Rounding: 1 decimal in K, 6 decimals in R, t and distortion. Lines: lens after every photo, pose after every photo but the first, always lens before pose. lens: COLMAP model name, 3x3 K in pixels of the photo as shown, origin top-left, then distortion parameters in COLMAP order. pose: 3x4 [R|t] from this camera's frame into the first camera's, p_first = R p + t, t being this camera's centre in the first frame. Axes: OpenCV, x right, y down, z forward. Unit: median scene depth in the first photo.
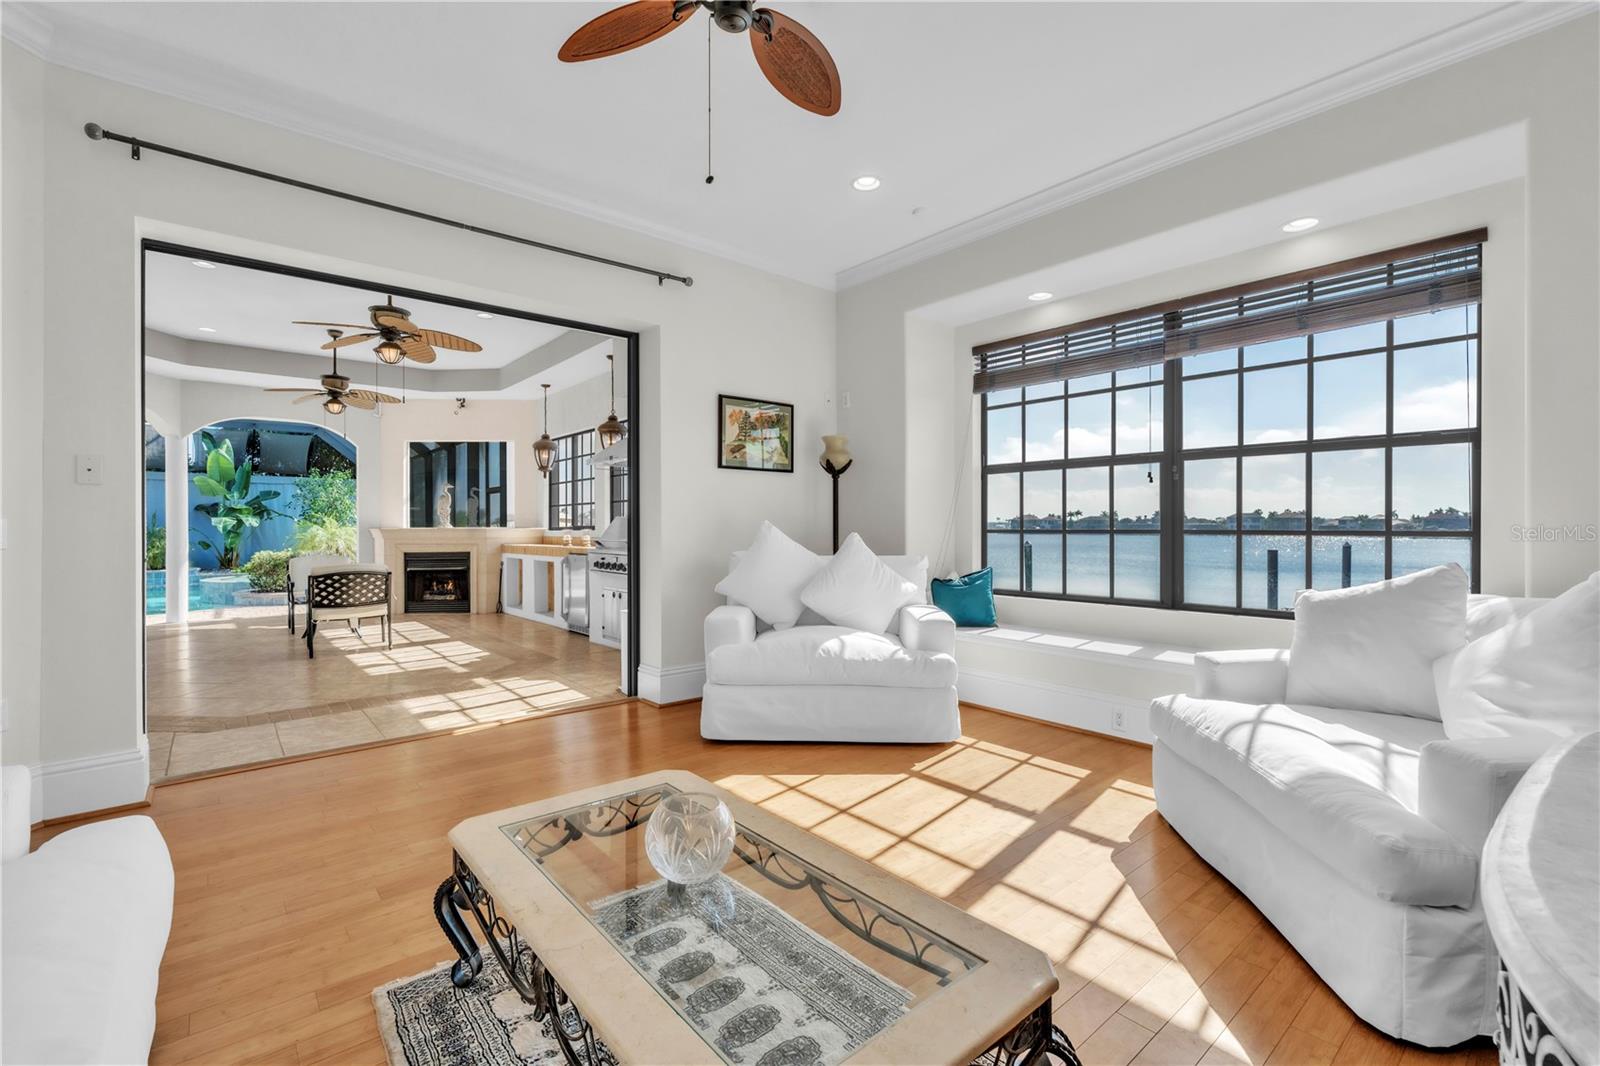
lens RADIAL K [[720.3, 0, 814.2], [0, 720.3, 527.2], [0, 0, 1]] dist [-0.000193, 0.000016]
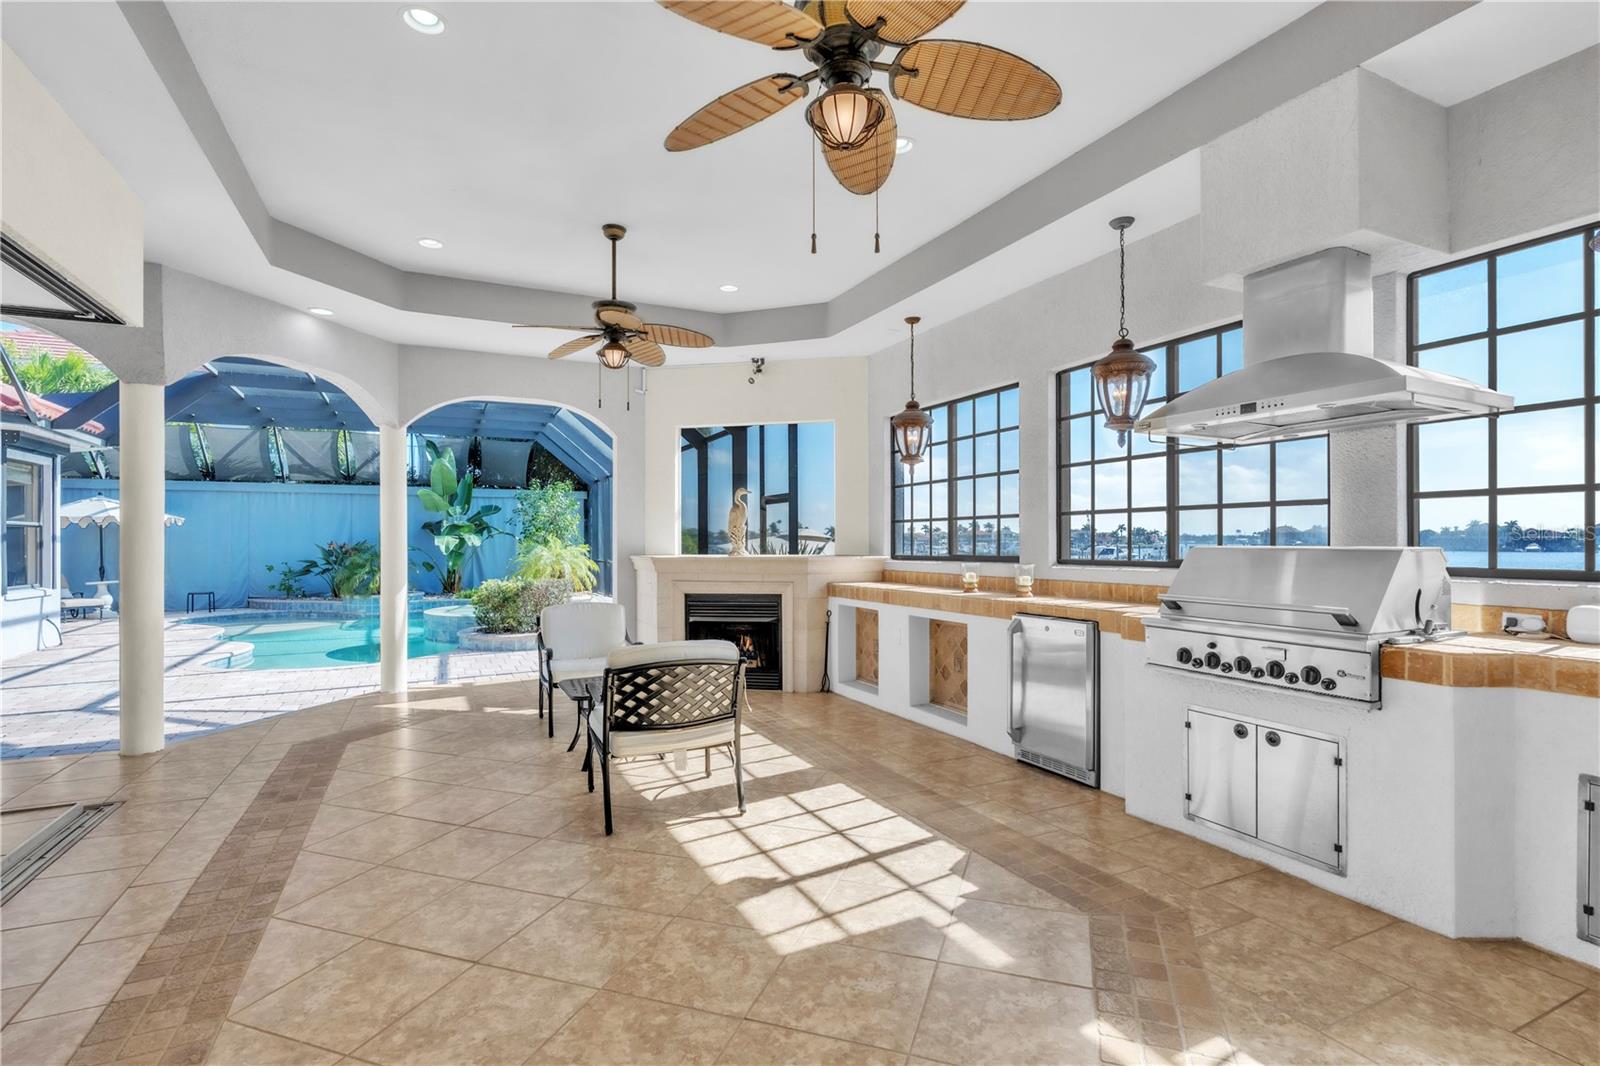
lens RADIAL K [[764.4, 0, 796.7], [0, 764.4, 543.2], [0, 0, 1]] dist [0.001671, 0.001146]
pose [[0.967844, 0.000095, -0.251550, -0.302569], [0.000719, 0.999995, 0.003144, -0.013510], [0.251549, -0.003223, 0.967839, 0.359323]]
